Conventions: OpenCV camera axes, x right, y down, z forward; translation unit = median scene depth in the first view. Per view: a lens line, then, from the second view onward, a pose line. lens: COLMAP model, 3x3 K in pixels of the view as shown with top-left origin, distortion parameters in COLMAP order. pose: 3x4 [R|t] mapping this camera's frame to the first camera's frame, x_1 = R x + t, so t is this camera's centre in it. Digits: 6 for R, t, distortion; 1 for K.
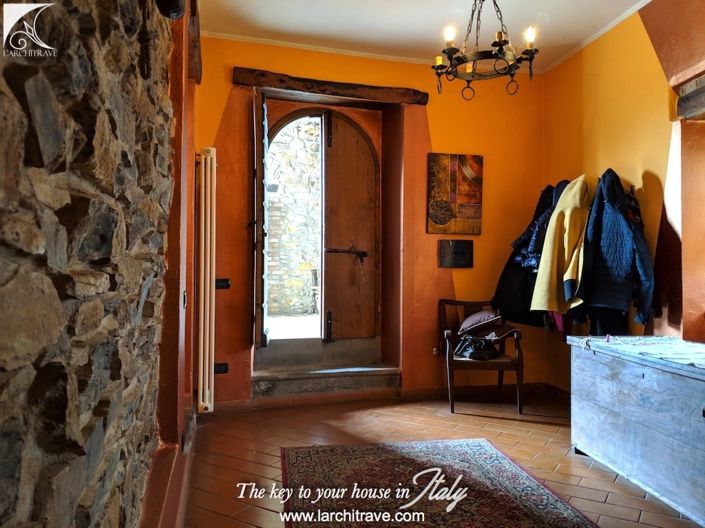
lens RADIAL K [[555.6, 0, 350.4], [0, 555.6, 266.8], [0, 0, 1]] dist [0.053318, -0.089054]
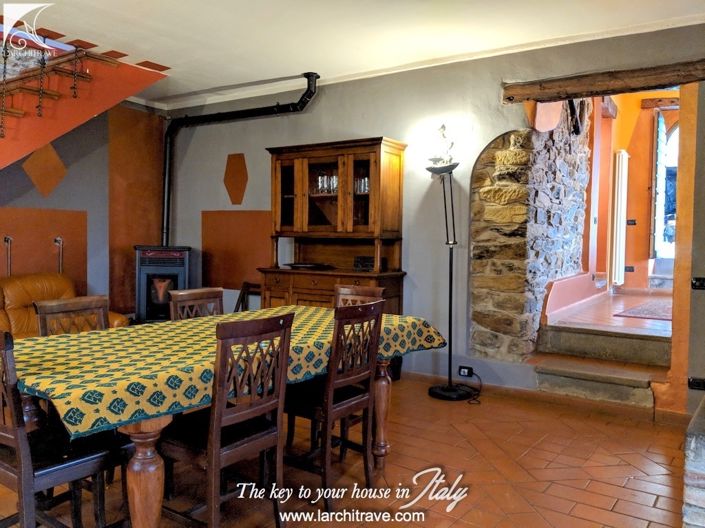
lens RADIAL K [[555.6, 0, 345.2], [0, 555.6, 265.7], [0, 0, 1]] dist [0.053318, -0.089054]
pose [[0.685027, 0.031067, -0.727855, 0.479267], [0.000458, 0.999072, 0.043075, 0.095928], [0.728518, -0.029841, 0.684377, -0.959876]]
